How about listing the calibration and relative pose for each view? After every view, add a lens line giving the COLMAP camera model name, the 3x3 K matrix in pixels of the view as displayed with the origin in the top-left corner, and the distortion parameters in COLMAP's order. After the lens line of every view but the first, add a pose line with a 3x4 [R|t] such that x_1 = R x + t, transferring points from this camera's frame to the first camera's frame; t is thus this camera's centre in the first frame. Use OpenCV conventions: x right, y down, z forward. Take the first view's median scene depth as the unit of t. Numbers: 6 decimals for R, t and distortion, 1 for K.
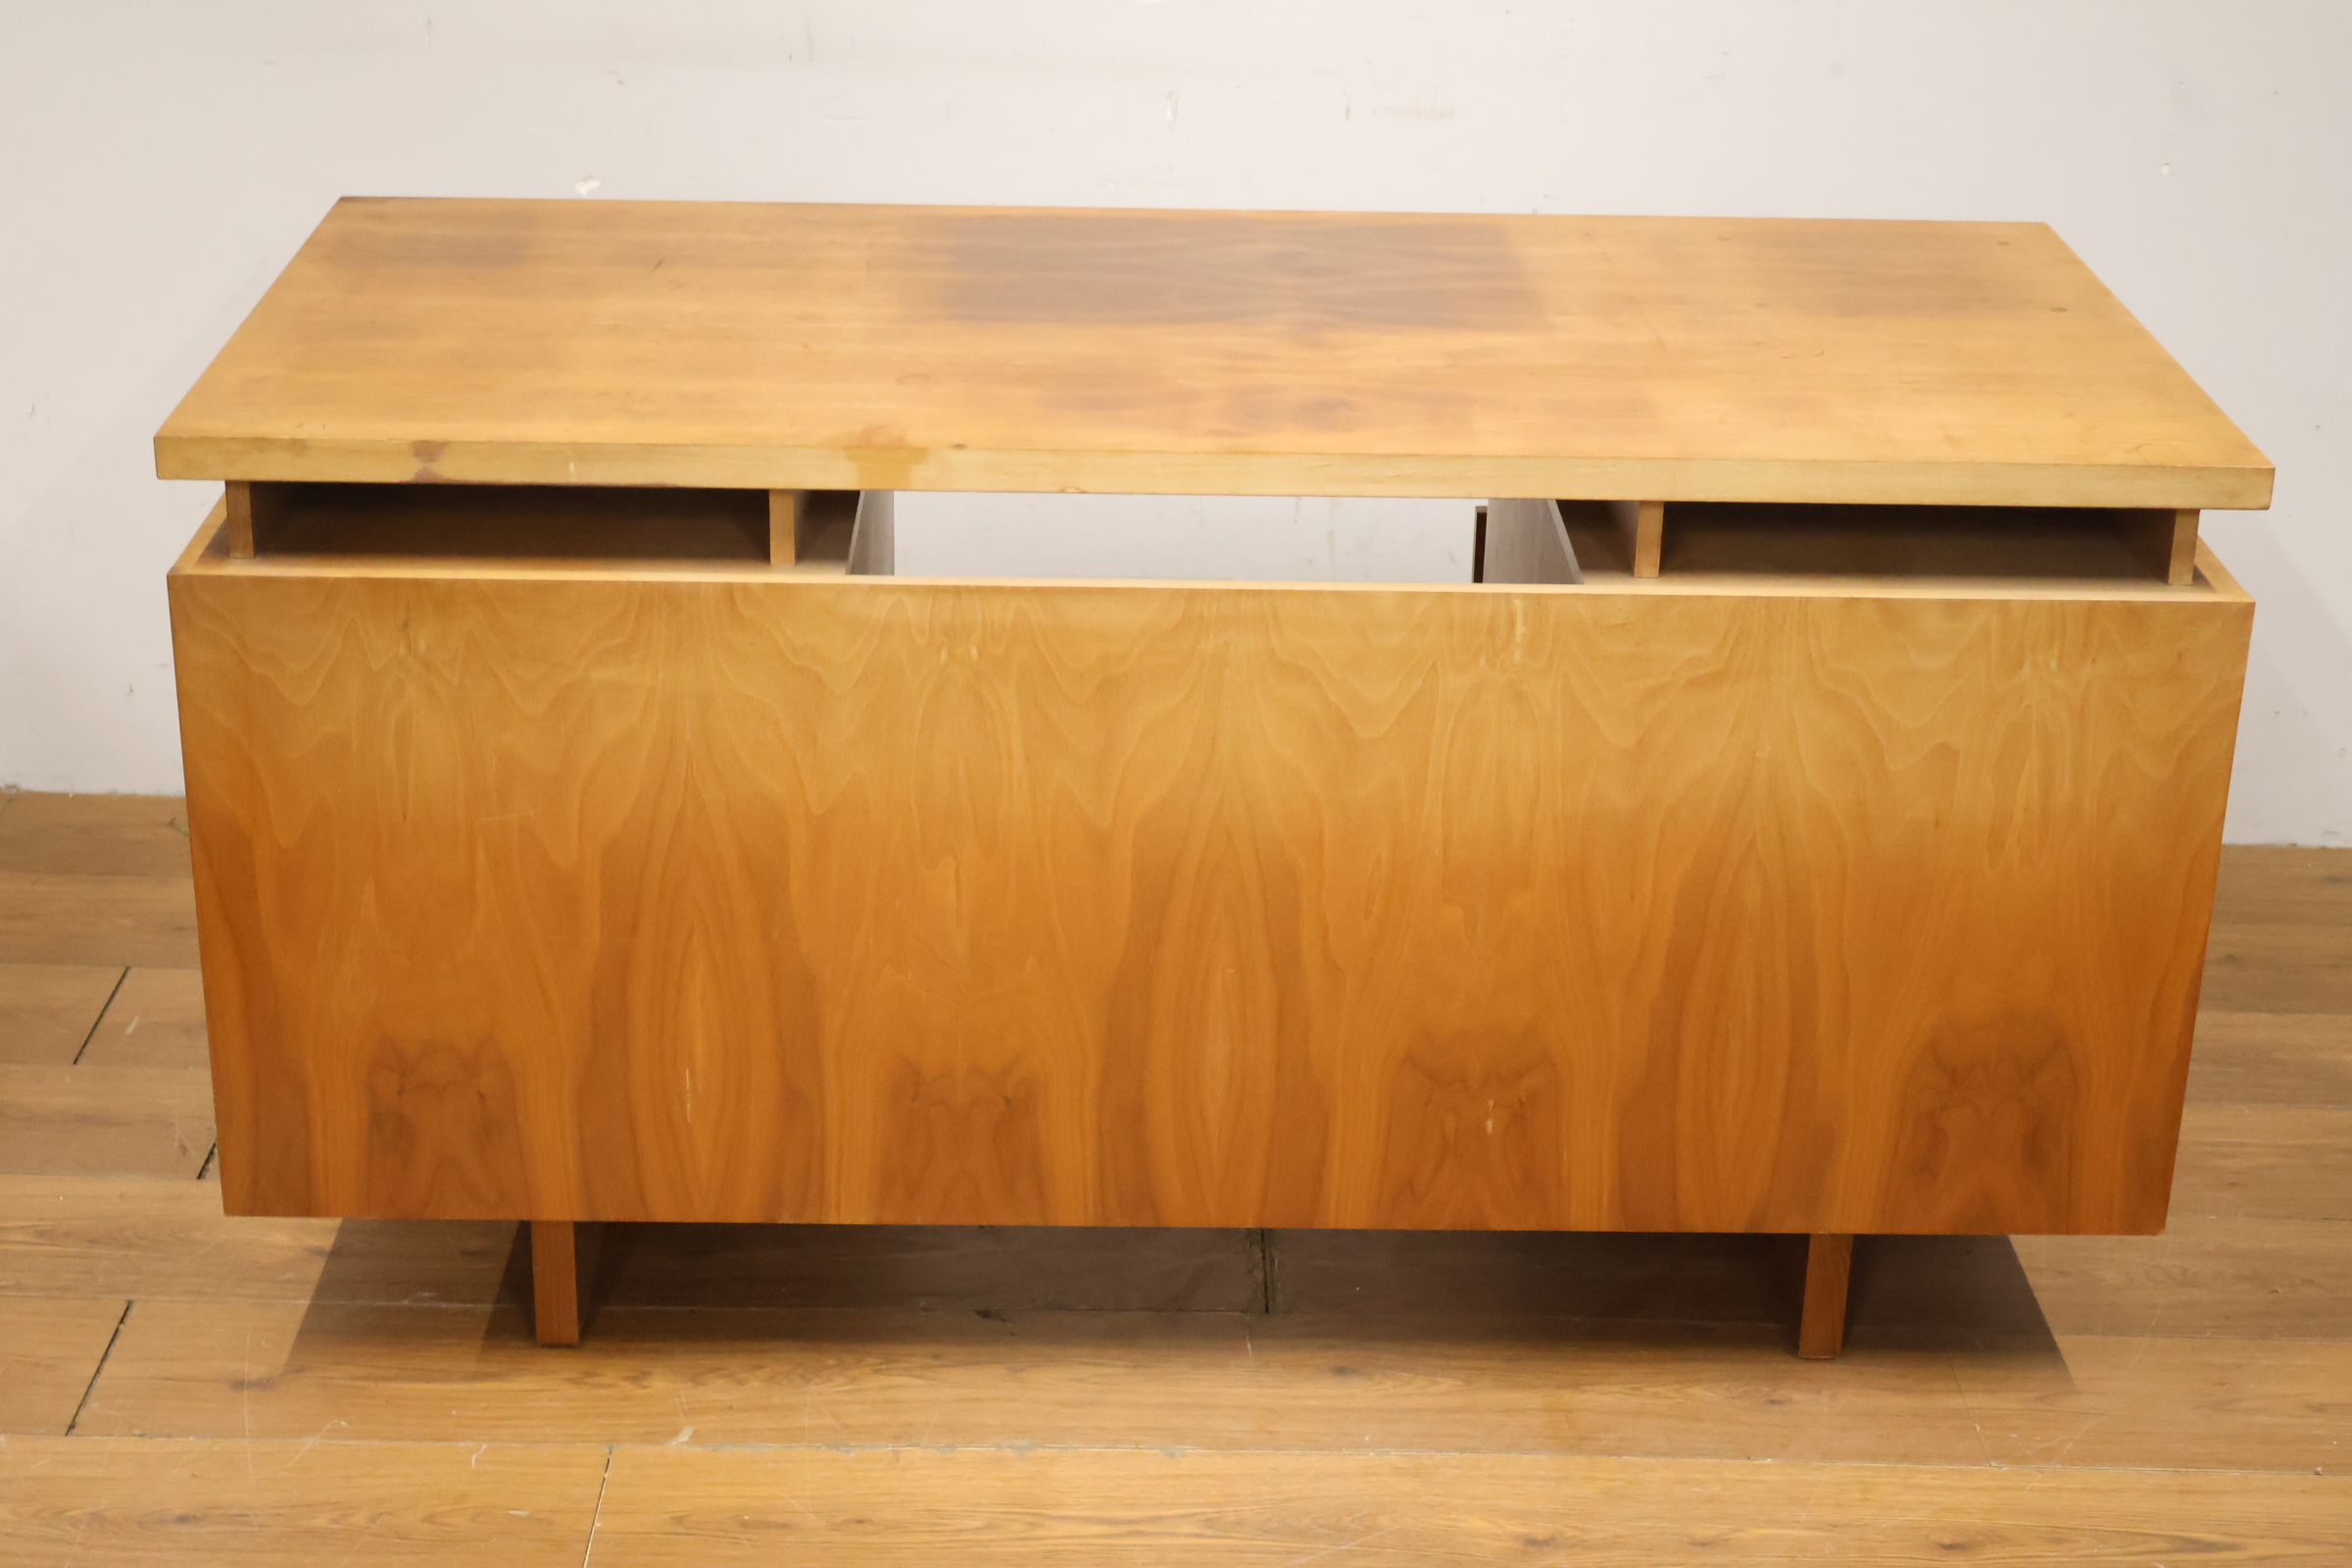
lens RADIAL K [[3834.9, 0, 1173.7], [0, 3834.9, 784.7], [0, 0, 1]] dist [0.033064, 0.000000]
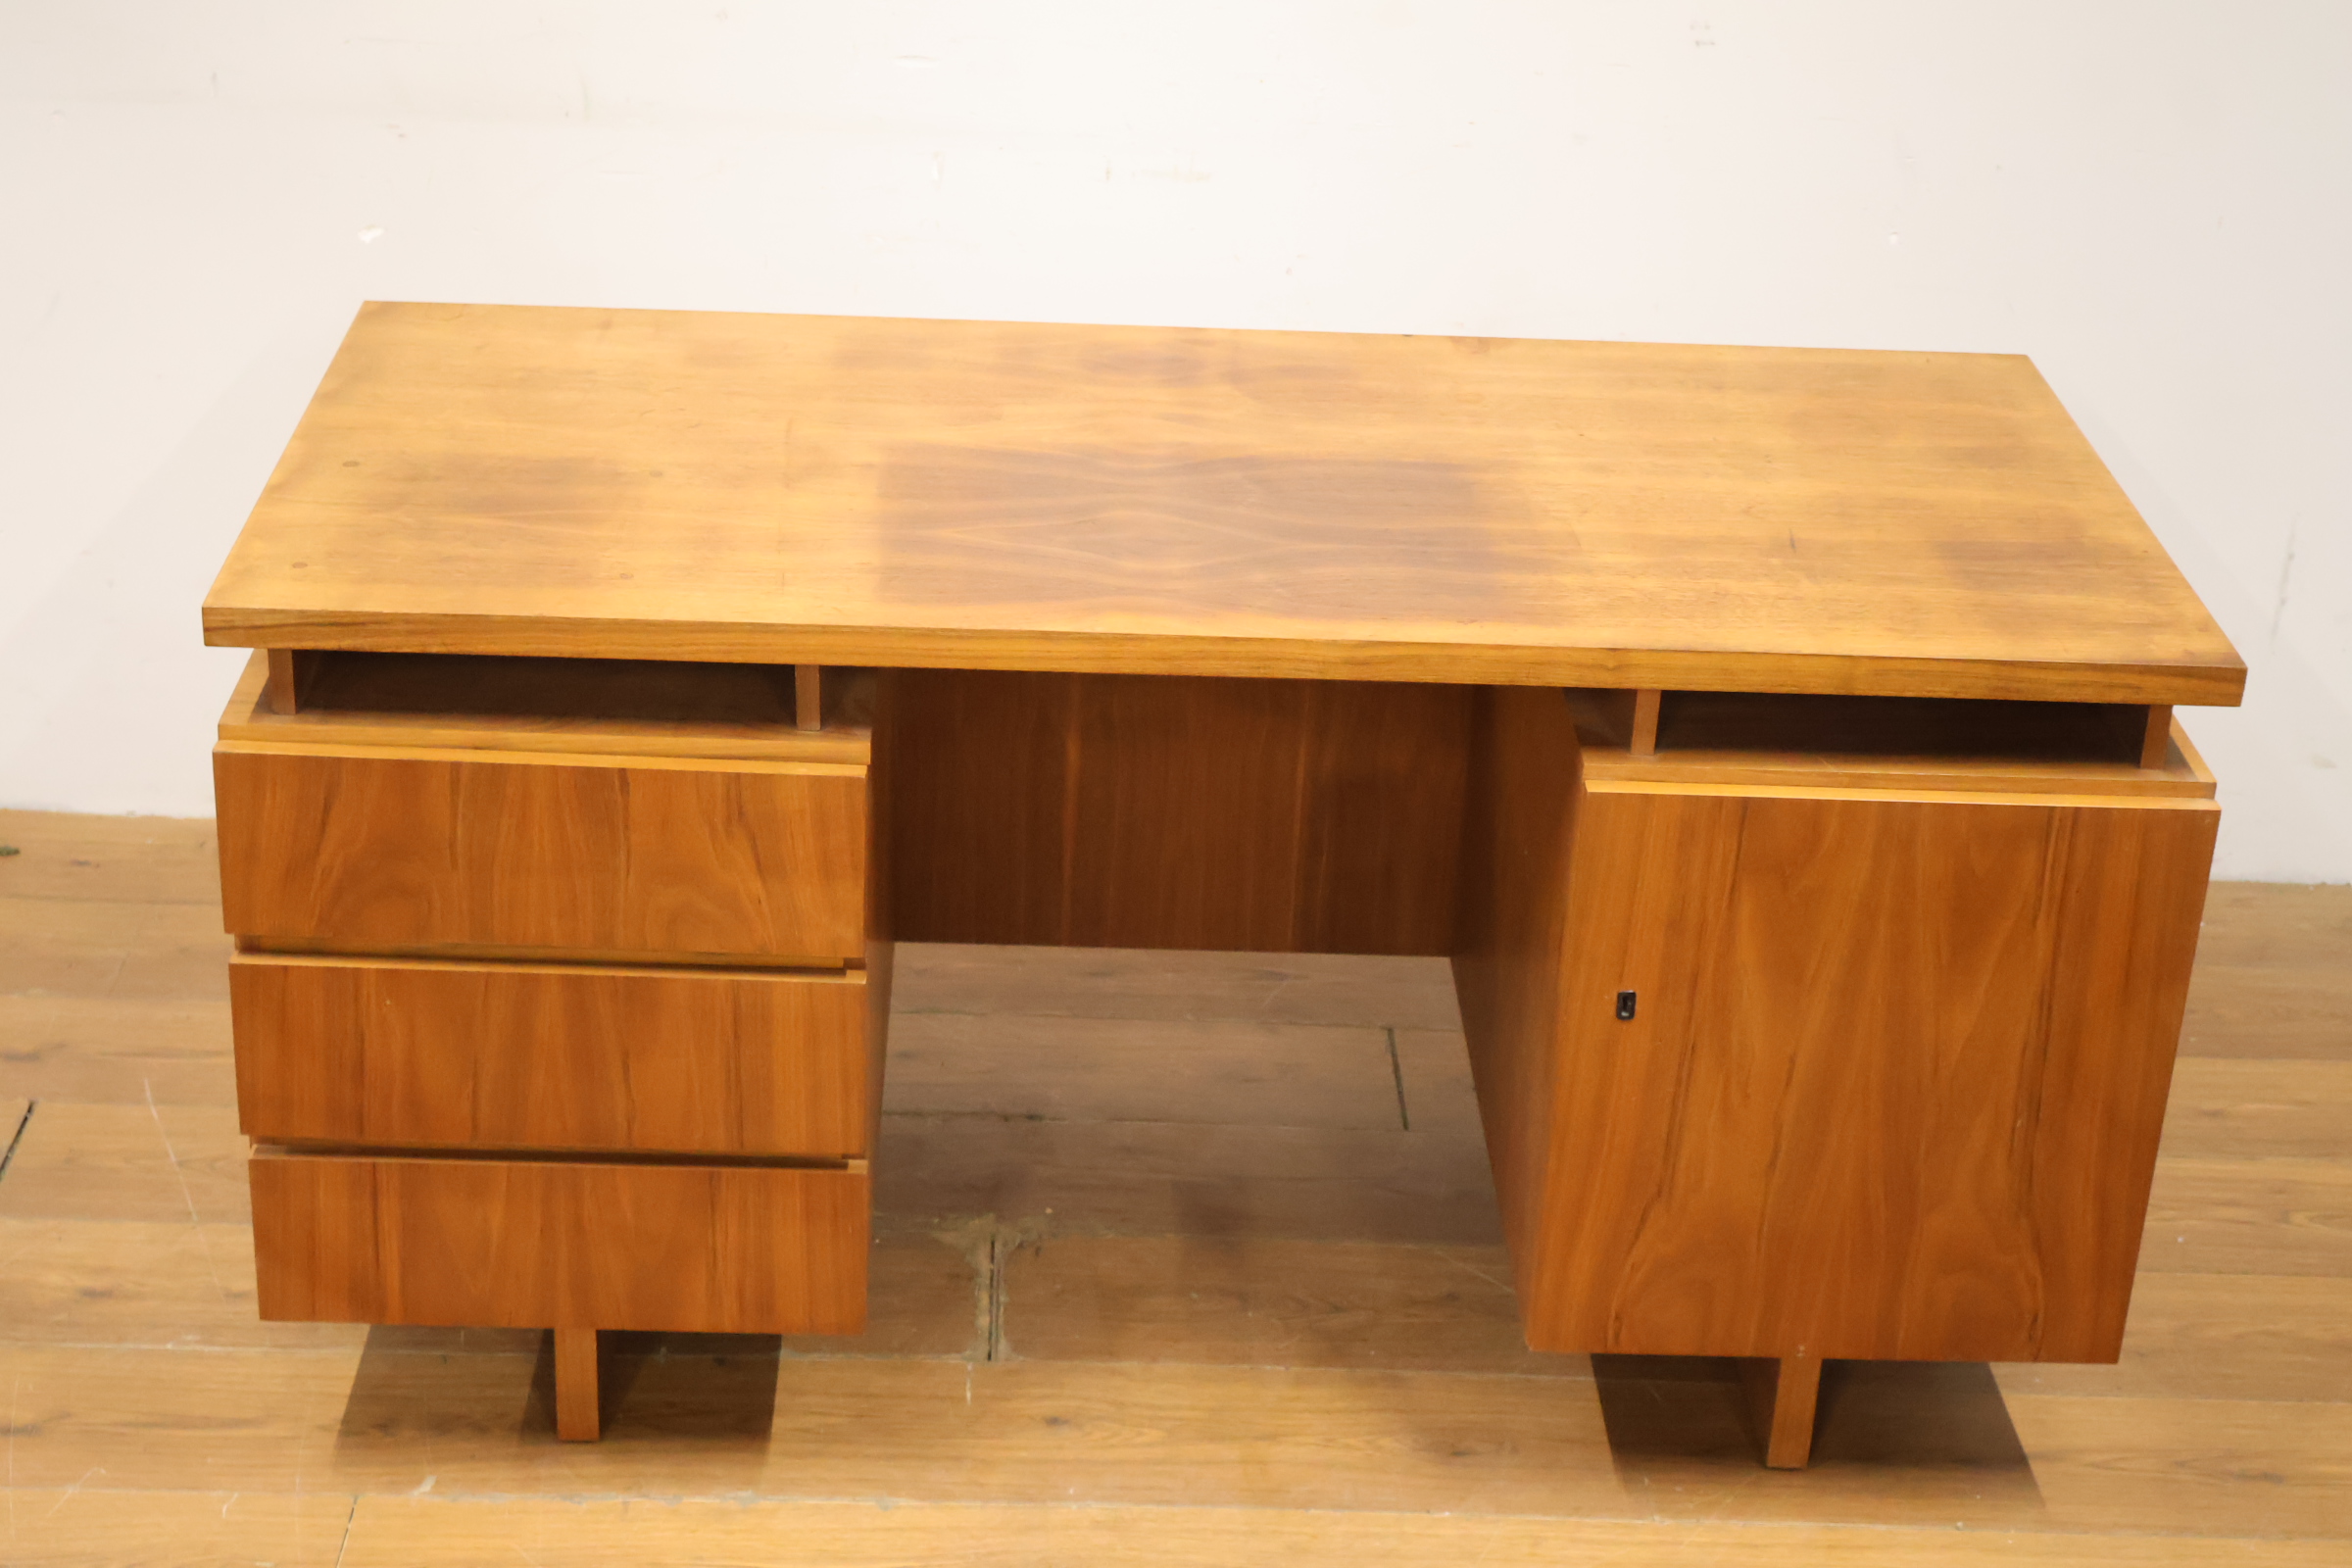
lens RADIAL K [[3834.9, 0, 1160.1], [0, 3834.9, 793.7], [0, 0, 1]] dist [0.033064, 0.000000]
pose [[0.999739, 0.010157, 0.020472, 0.051396], [-0.011120, 0.998808, 0.047524, -0.073970], [-0.019965, -0.047740, 0.998660, -0.054599]]
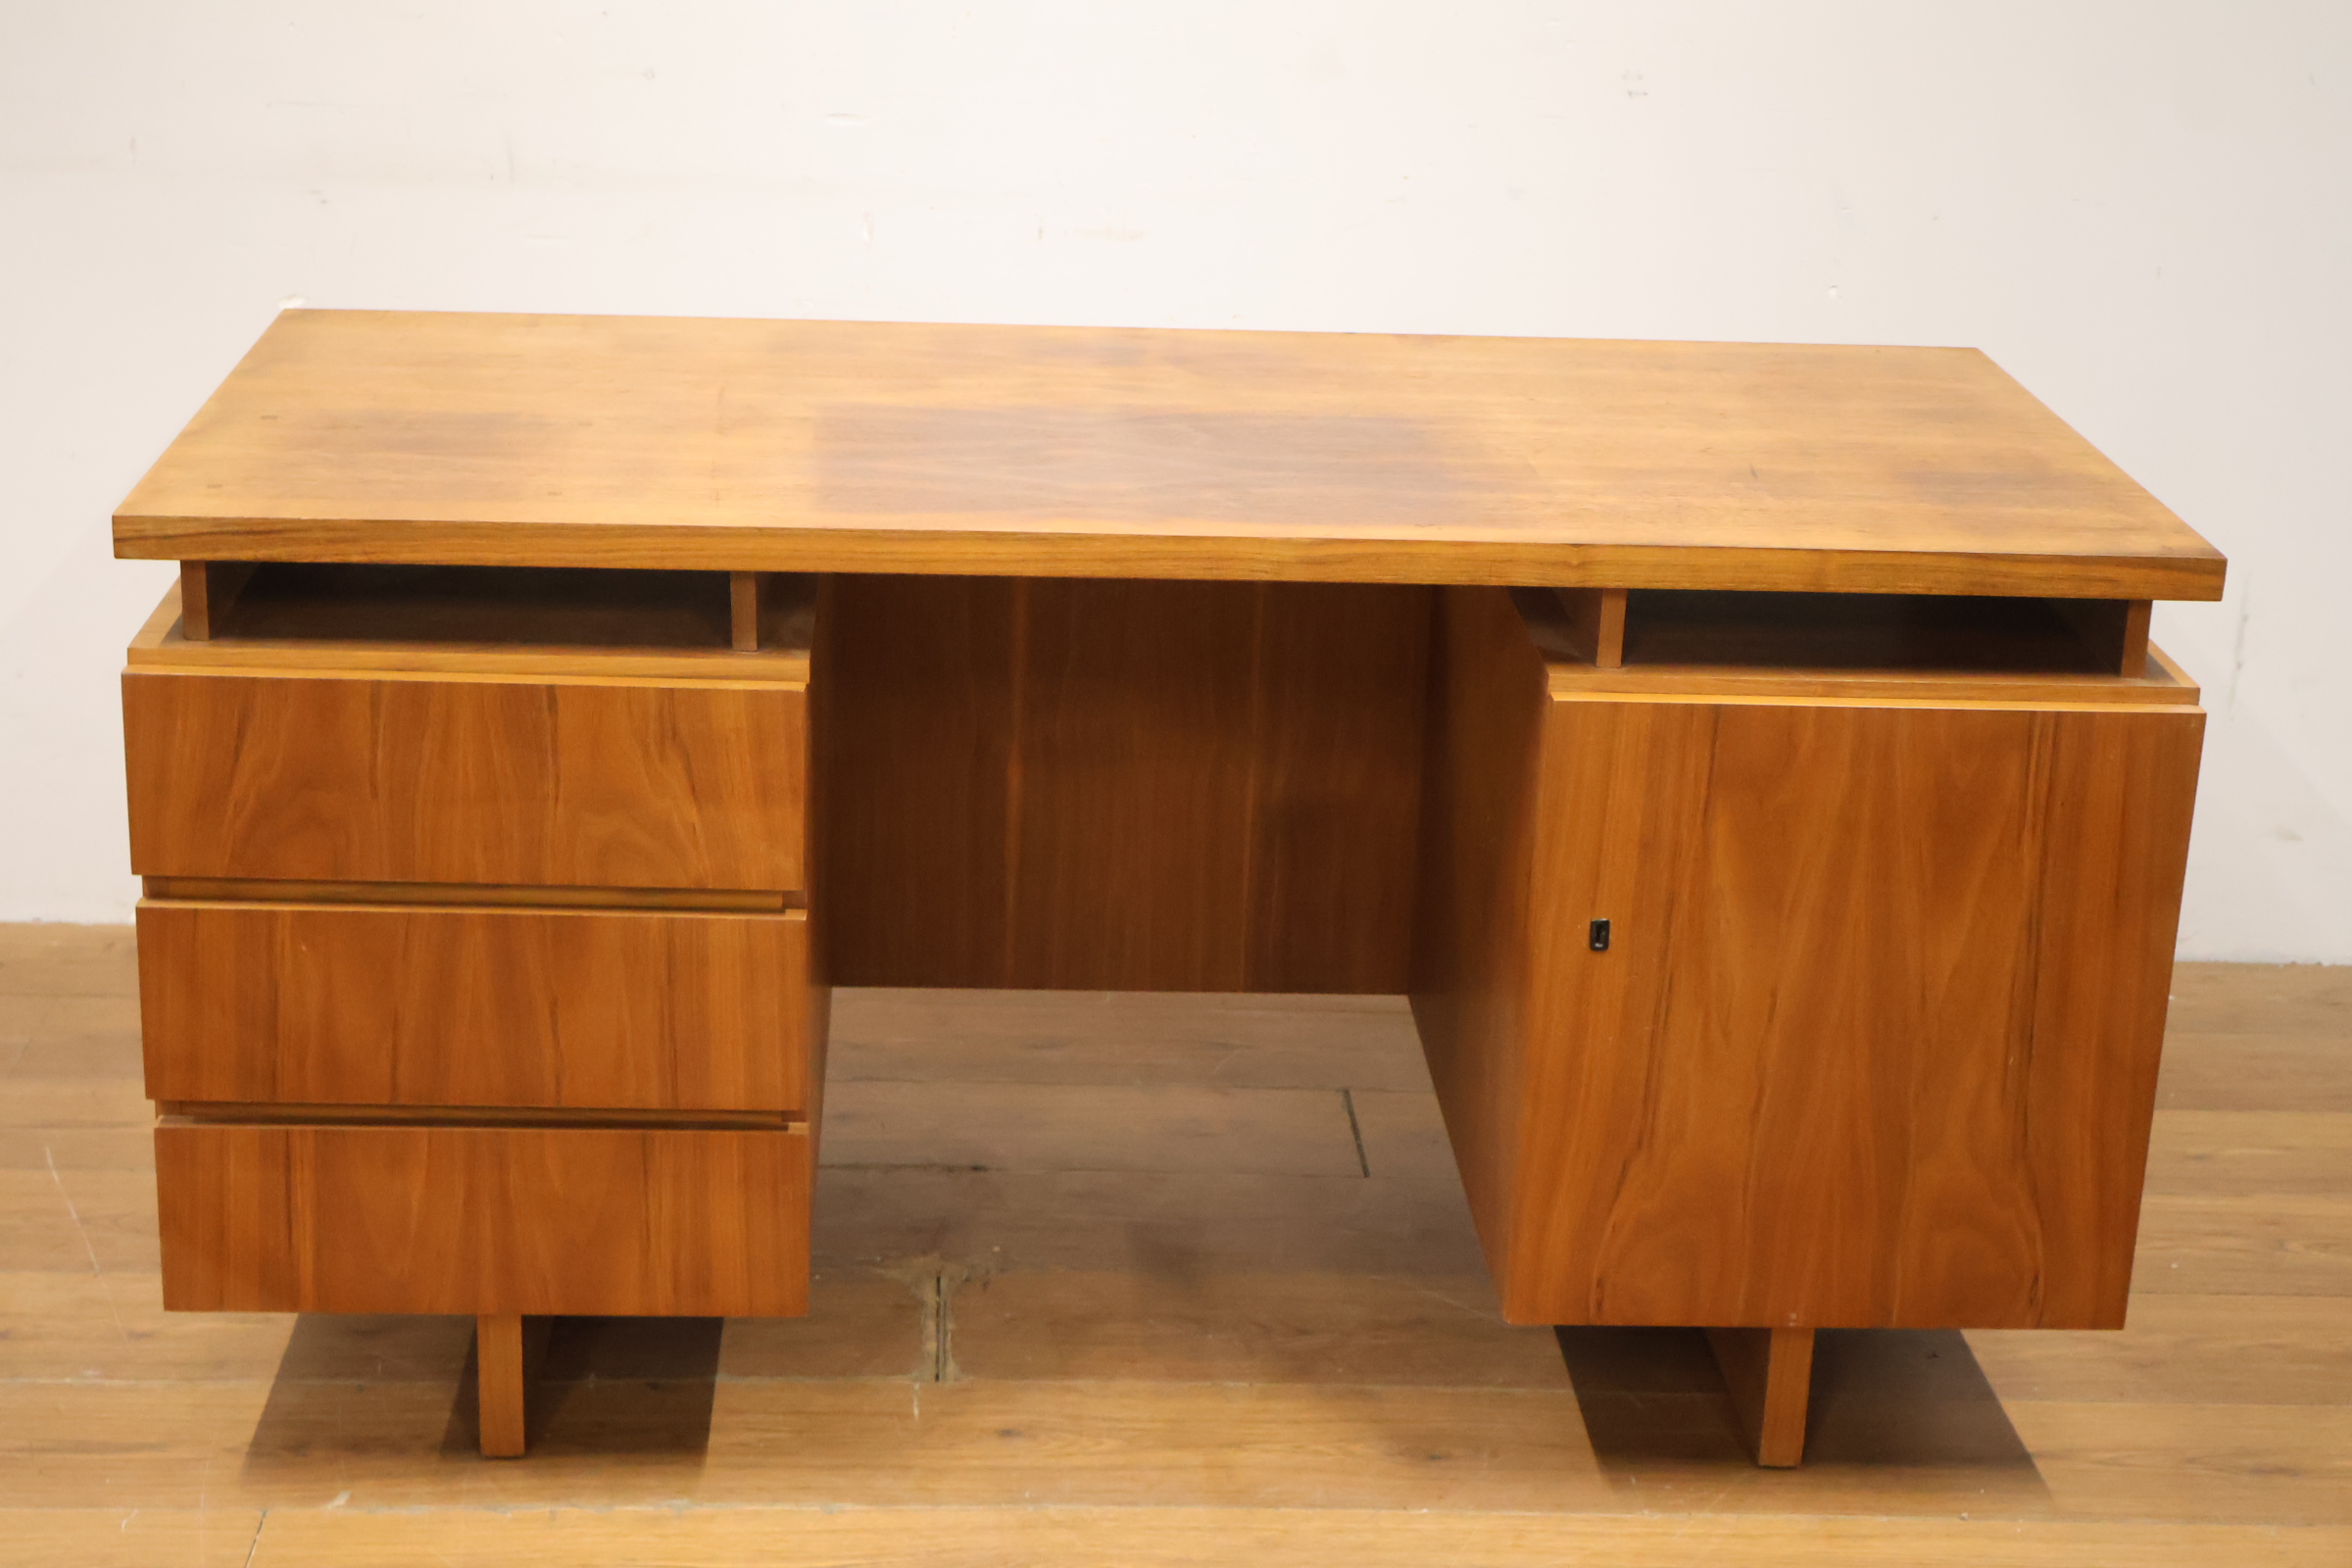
lens RADIAL K [[3834.9, 0, 1160.0], [0, 3834.9, 777.7], [0, 0, 1]] dist [0.033064, 0.000000]
pose [[0.999161, -0.003654, 0.040784, 0.045014], [0.006512, 0.997514, -0.070161, 0.054042], [-0.040426, 0.070368, 0.996702, -0.016128]]
